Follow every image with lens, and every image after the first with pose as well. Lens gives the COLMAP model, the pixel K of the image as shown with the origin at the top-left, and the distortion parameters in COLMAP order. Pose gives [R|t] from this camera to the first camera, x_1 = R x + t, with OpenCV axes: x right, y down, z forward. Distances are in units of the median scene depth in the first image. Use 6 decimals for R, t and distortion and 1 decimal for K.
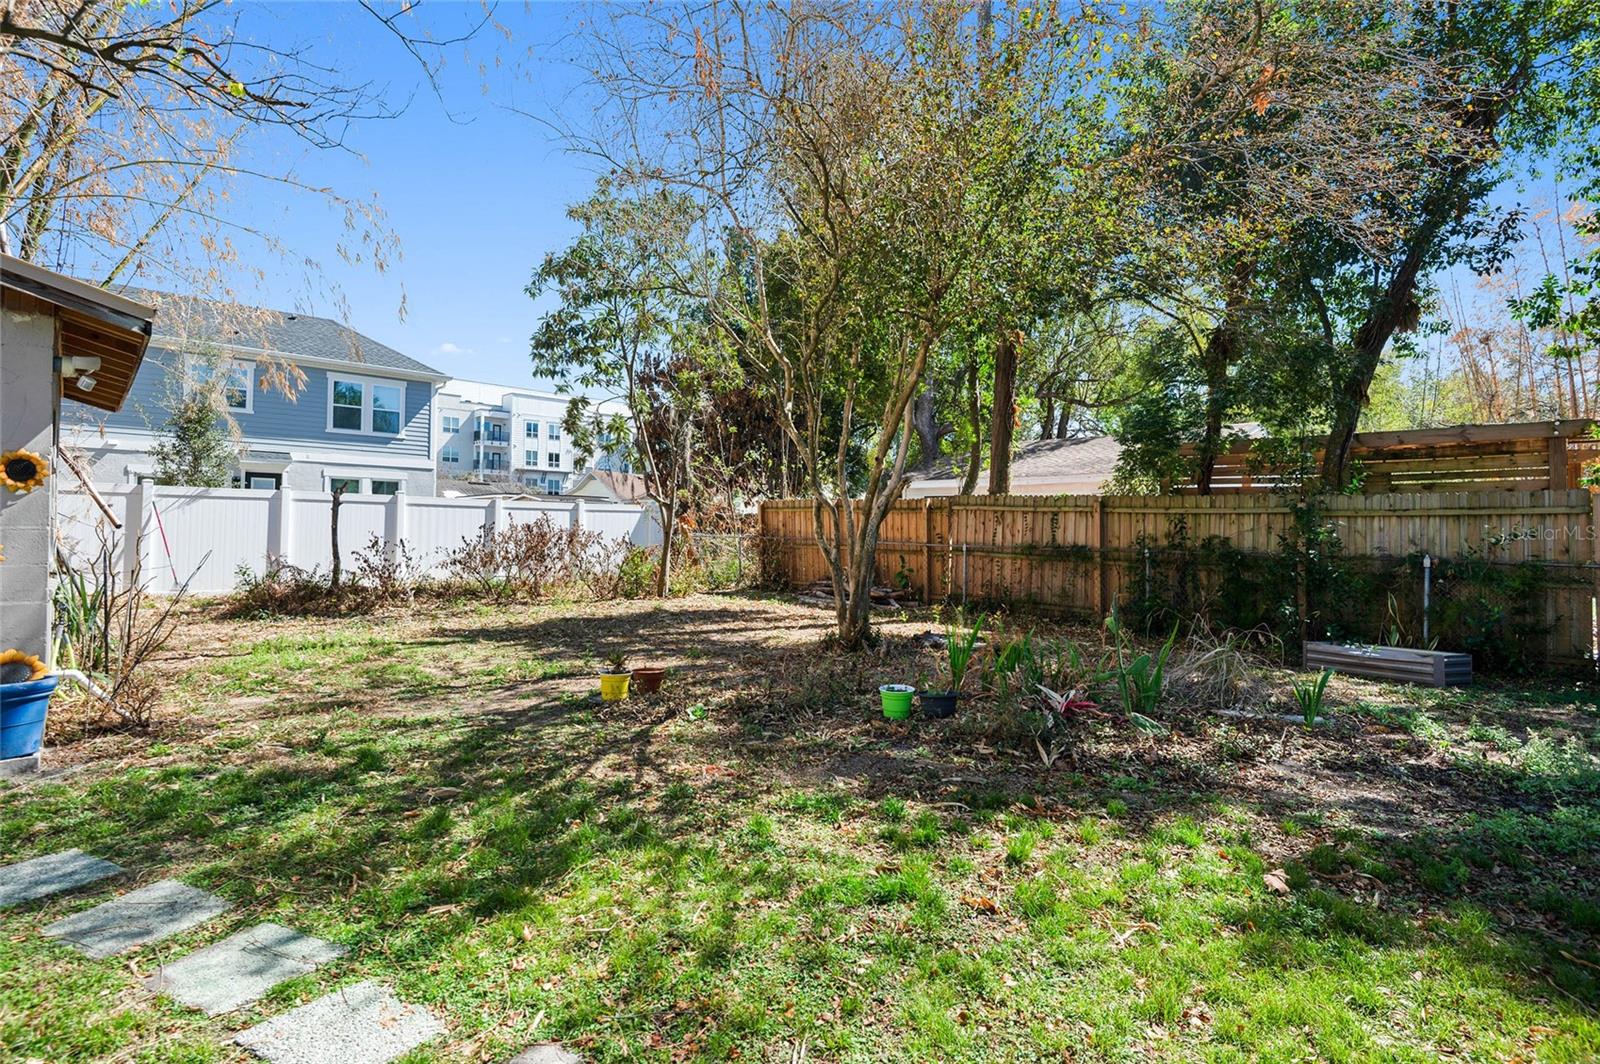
lens RADIAL K [[804.5, 0, 795.3], [0, 804.5, 531.3], [0, 0, 1]] dist [-0.000754, 0.000346]
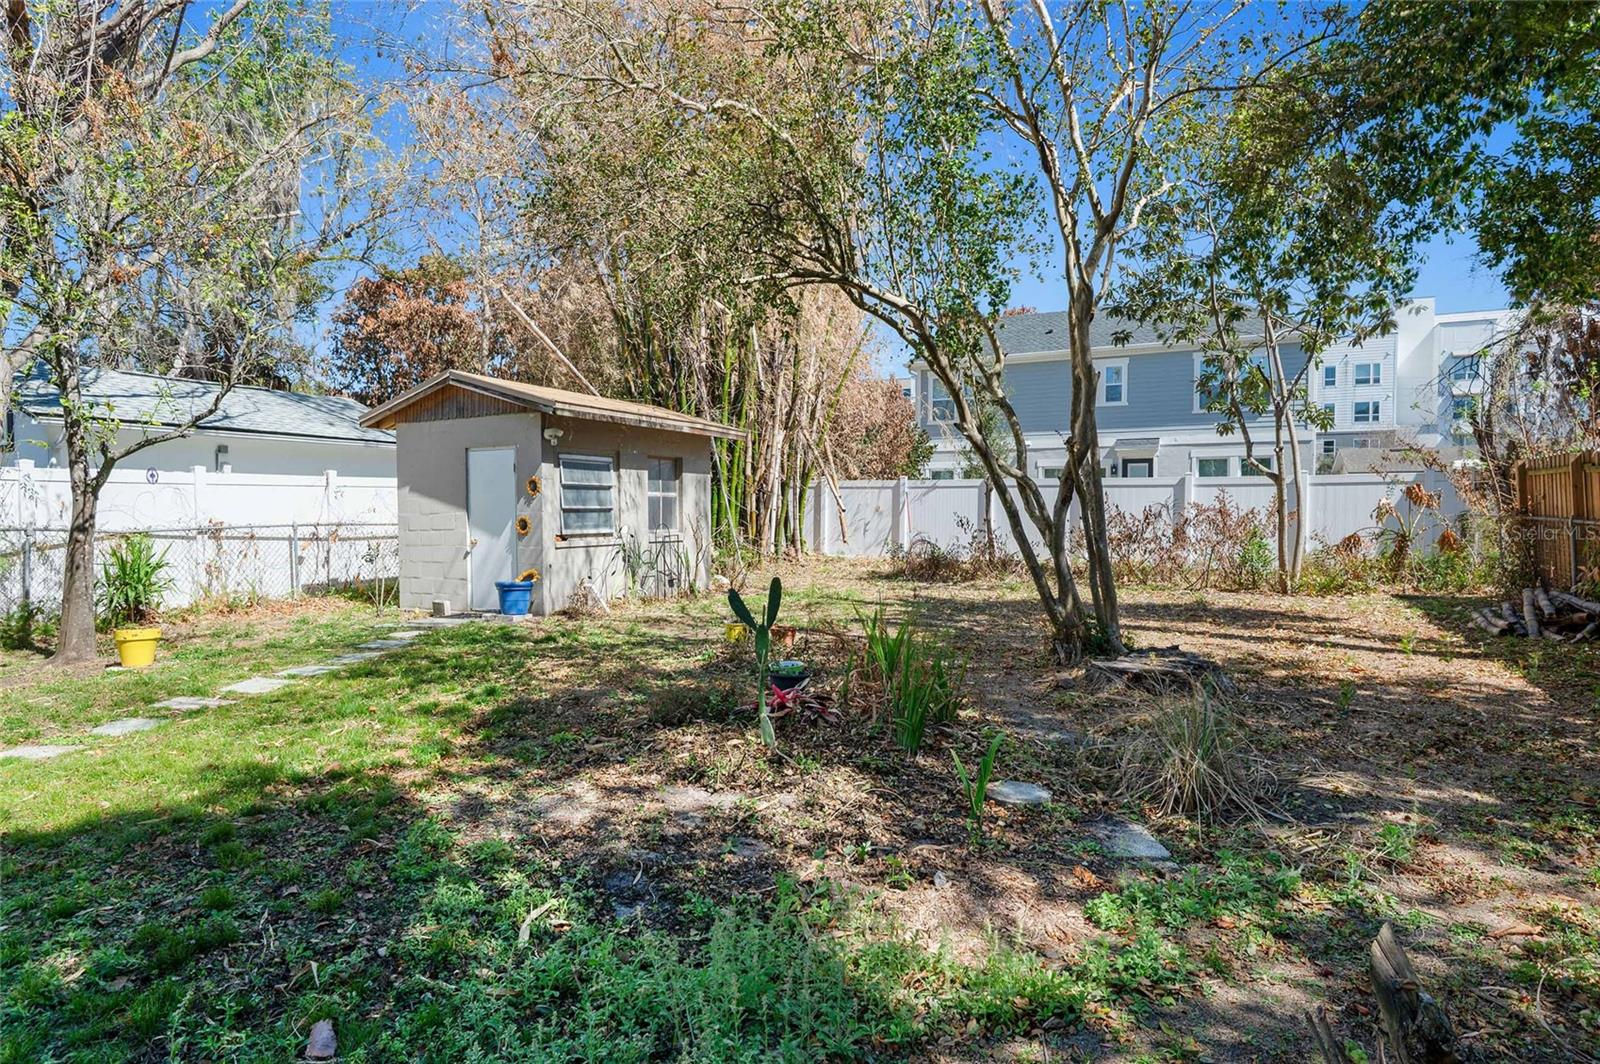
lens RADIAL K [[896.2, 0, 794.9], [0, 896.2, 529.5], [0, 0, 1]] dist [0.001523, 0.000027]
pose [[0.371970, 0.008725, -0.928204, 0.274175], [0.006861, 0.999903, 0.012149, 0.002589], [0.928219, -0.010888, 0.371874, 0.142493]]
